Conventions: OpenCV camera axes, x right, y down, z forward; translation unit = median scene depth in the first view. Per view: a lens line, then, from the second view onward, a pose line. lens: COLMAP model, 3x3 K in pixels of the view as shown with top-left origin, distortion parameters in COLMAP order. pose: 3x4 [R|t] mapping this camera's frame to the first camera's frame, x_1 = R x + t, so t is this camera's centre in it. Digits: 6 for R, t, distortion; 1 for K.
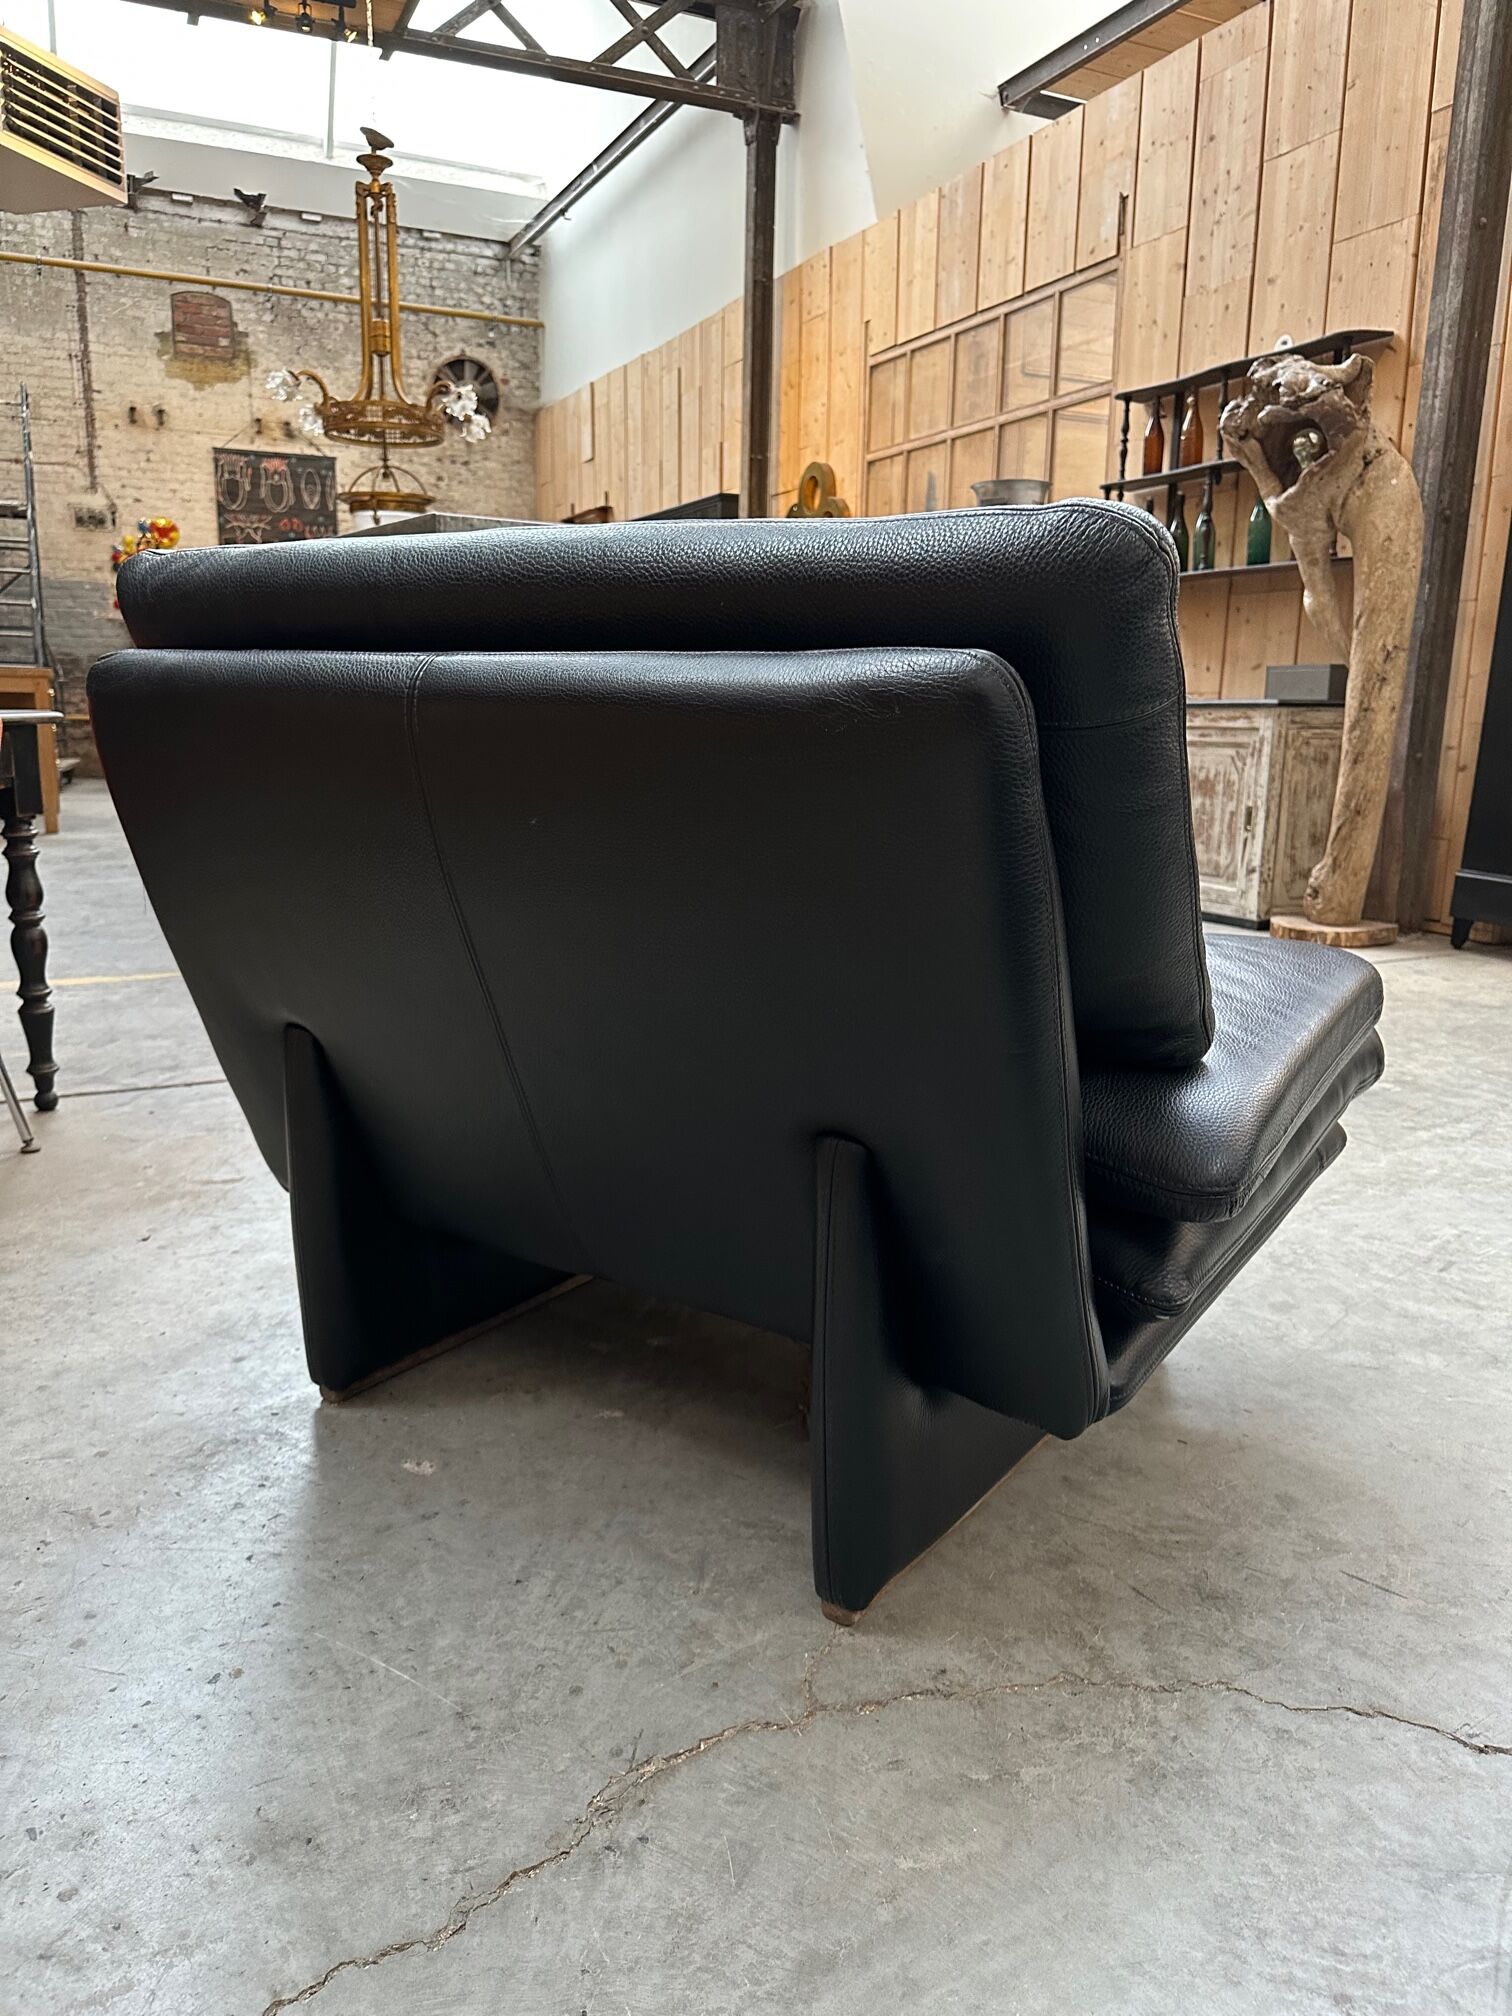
lens RADIAL K [[1422.2, 0, 755.6], [0, 1422.2, 992.1], [0, 0, 1]] dist [0.028776, -0.036168]
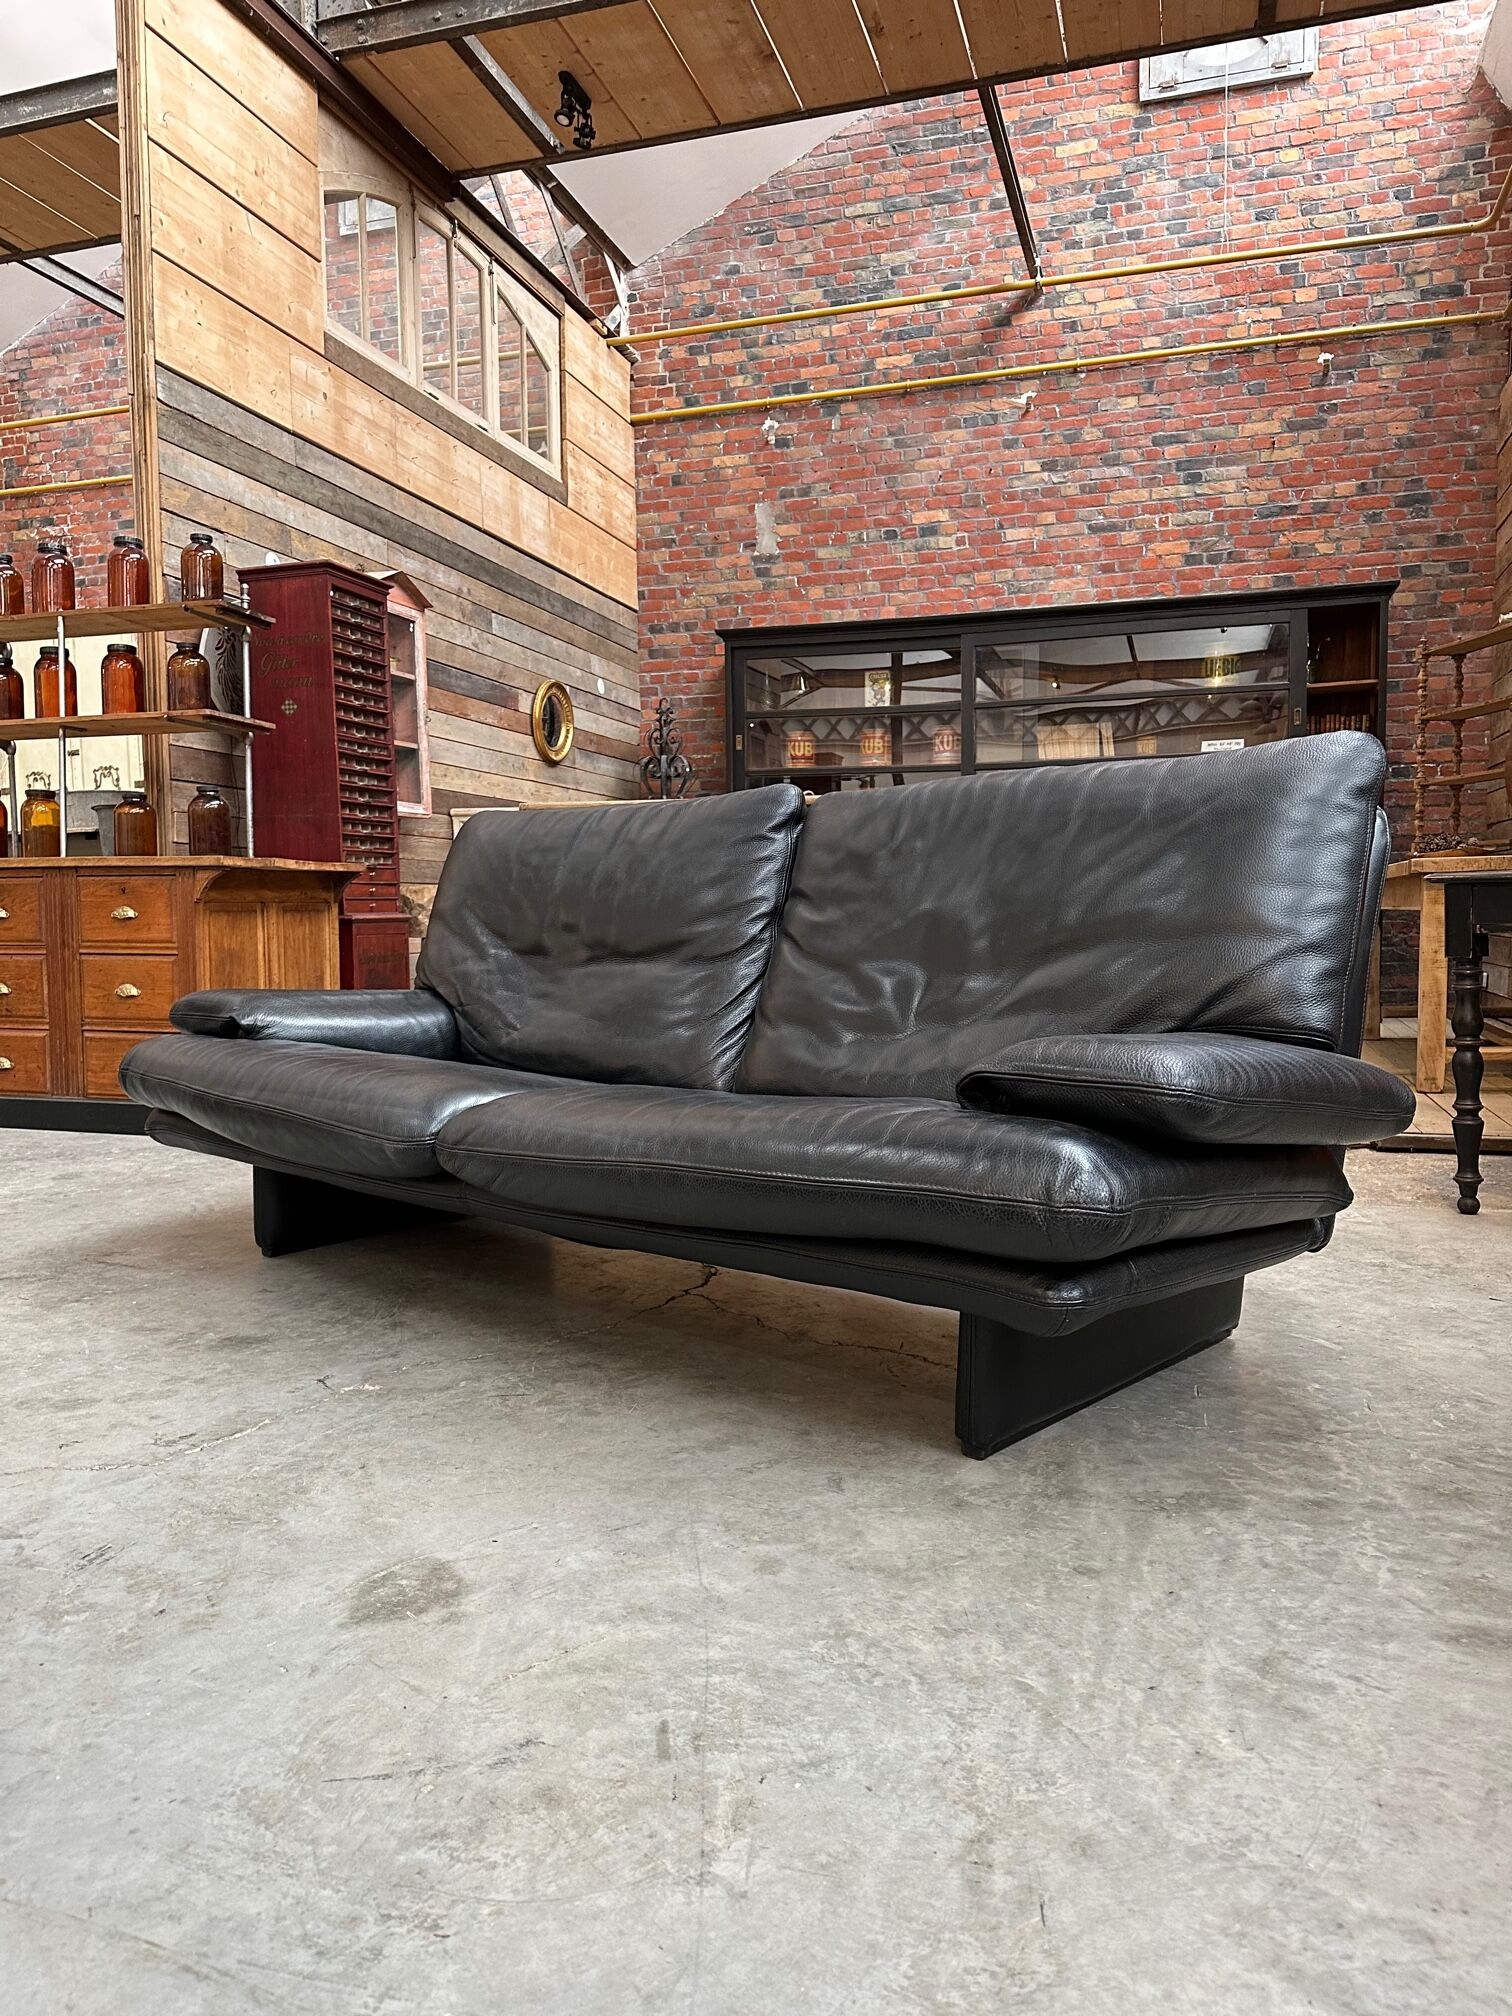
lens RADIAL K [[1422.2, 0, 749.4], [0, 1422.2, 1011.0], [0, 0, 1]] dist [0.028776, -0.036168]
pose [[-0.681133, 0.045403, -0.730750, 0.210127], [-0.146942, 0.969291, 0.197189, -0.049980], [0.717262, 0.241690, -0.653545, 0.323227]]
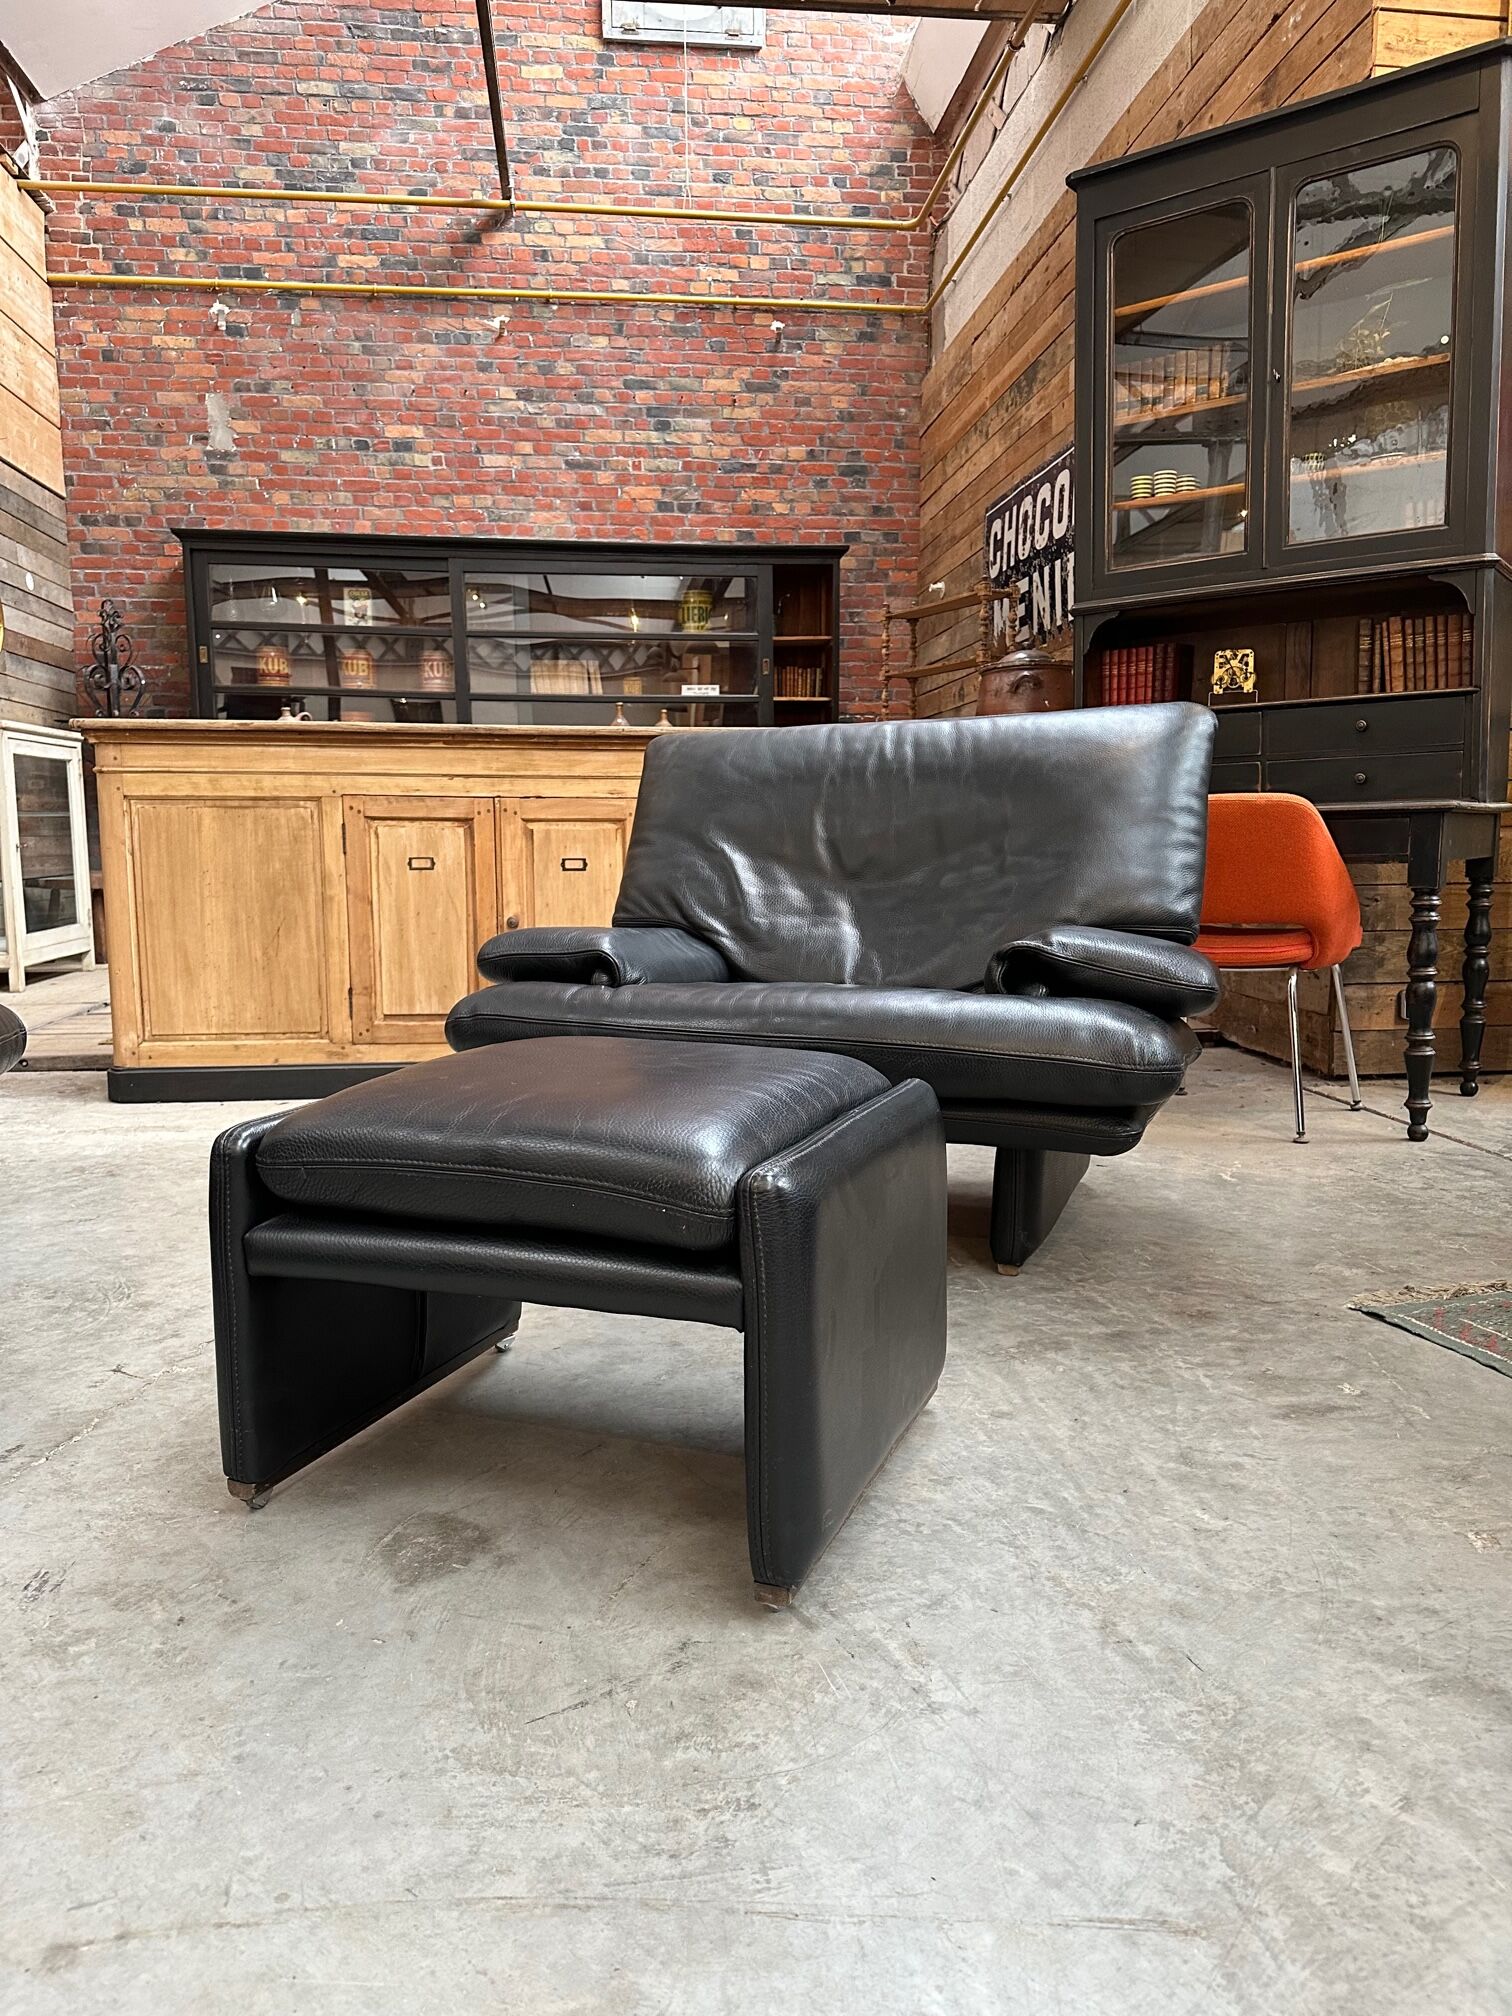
lens RADIAL K [[1422.2, 0, 751.7], [0, 1422.2, 1016.3], [0, 0, 1]] dist [0.028776, -0.036168]
pose [[-0.322460, 0.108629, -0.940329, 0.254323], [-0.188239, 0.966194, 0.176168, -0.039655], [0.927678, 0.233814, -0.291111, 0.268362]]
